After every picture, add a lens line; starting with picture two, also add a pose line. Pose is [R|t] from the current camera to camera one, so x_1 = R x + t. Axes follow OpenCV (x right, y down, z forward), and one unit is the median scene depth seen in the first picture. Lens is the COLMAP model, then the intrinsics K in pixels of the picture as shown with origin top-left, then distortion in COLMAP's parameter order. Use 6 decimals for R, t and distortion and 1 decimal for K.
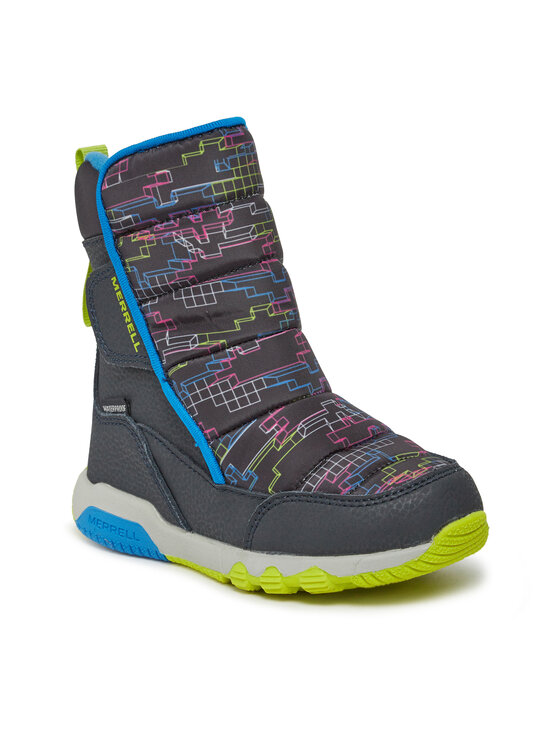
lens RADIAL K [[3433.8, 0, 280.0], [0, 3433.8, 373.0], [0, 0, 1]] dist [-0.383848, -0.960884]
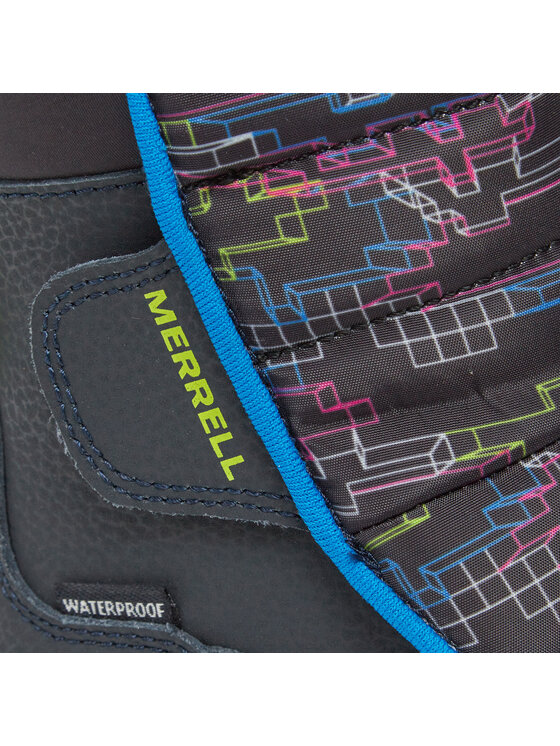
lens RADIAL K [[3433.8, 0, 280.0], [0, 3433.8, 373.0], [0, 0, 1]] dist [-0.383848, -0.960884]
pose [[0.875794, -0.138468, 0.462397, -0.213492], [0.061705, 0.982227, 0.177263, -0.085683], [-0.478724, -0.126713, 0.868773, 0.682642]]
